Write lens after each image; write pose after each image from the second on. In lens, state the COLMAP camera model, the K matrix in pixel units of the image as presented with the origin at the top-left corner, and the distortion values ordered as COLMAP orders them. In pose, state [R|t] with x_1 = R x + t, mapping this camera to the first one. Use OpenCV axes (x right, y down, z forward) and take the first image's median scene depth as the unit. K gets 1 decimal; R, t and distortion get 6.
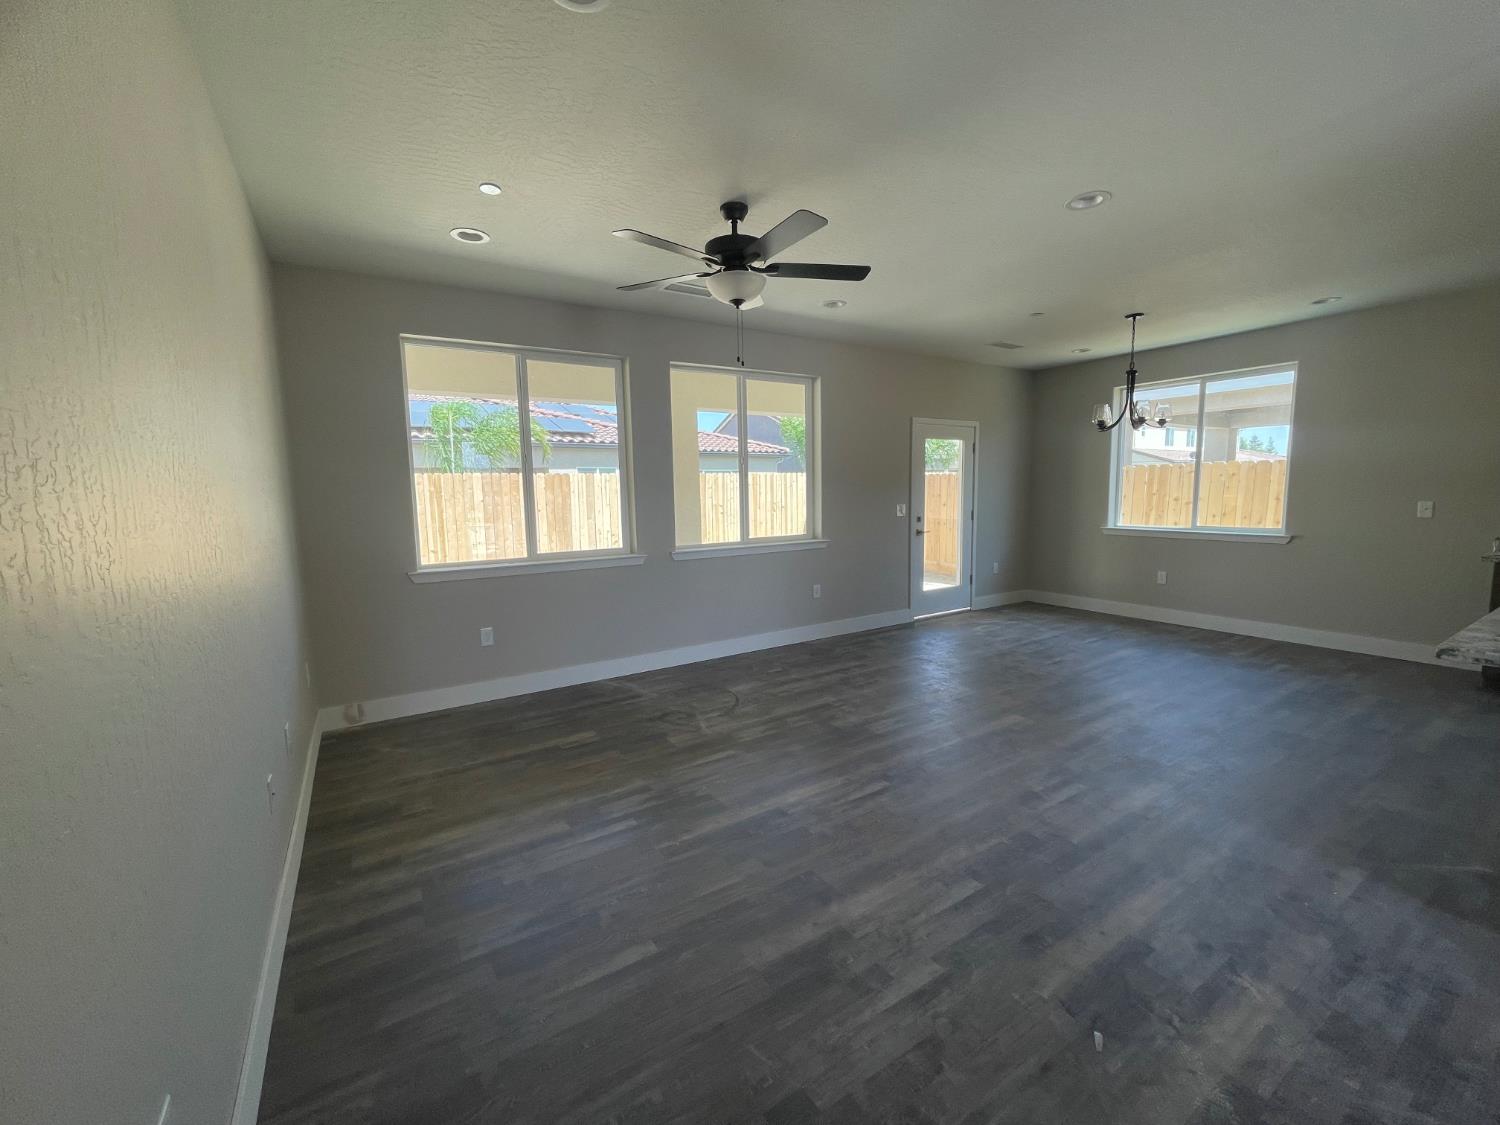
lens RADIAL K [[612.2, 0, 750.6], [0, 612.2, 558.1], [0, 0, 1]] dist [0.001164, 0.000363]
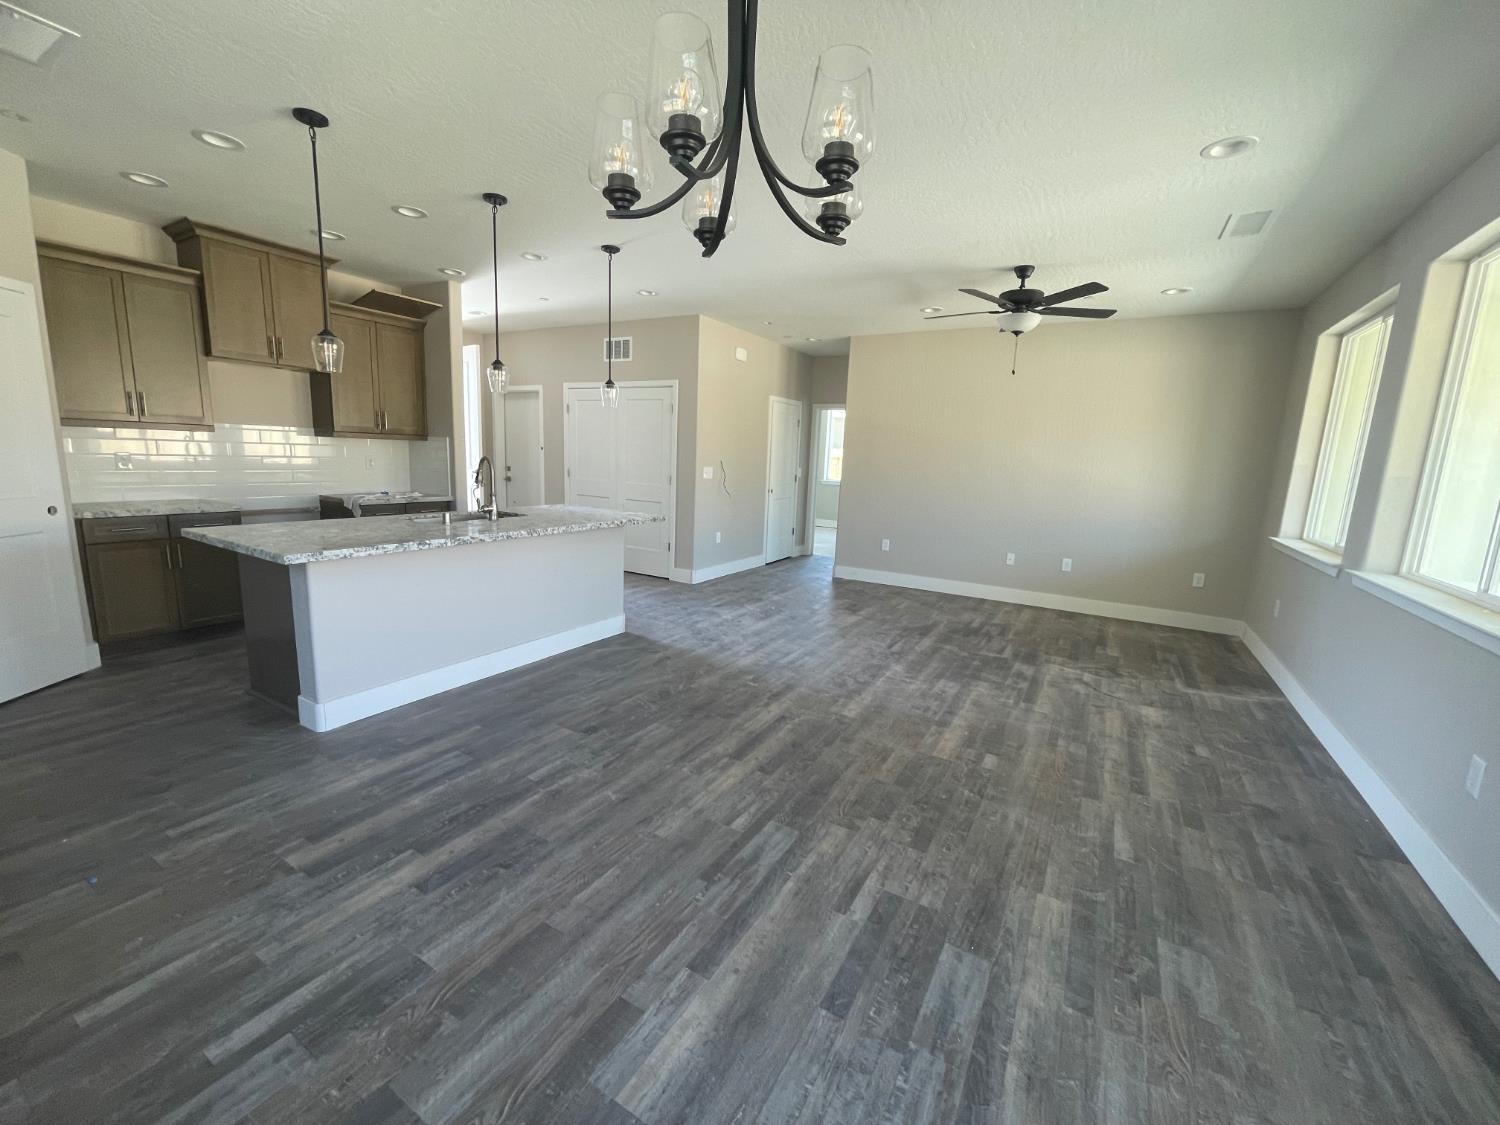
lens RADIAL K [[612.2, 0, 754.9], [0, 612.2, 559.4], [0, 0, 1]] dist [0.001164, 0.000363]
pose [[-0.886481, 0.060432, -0.458803, 0.906521], [-0.080203, 0.956370, 0.280934, -0.190978], [0.455763, 0.285840, -0.842957, 1.541395]]
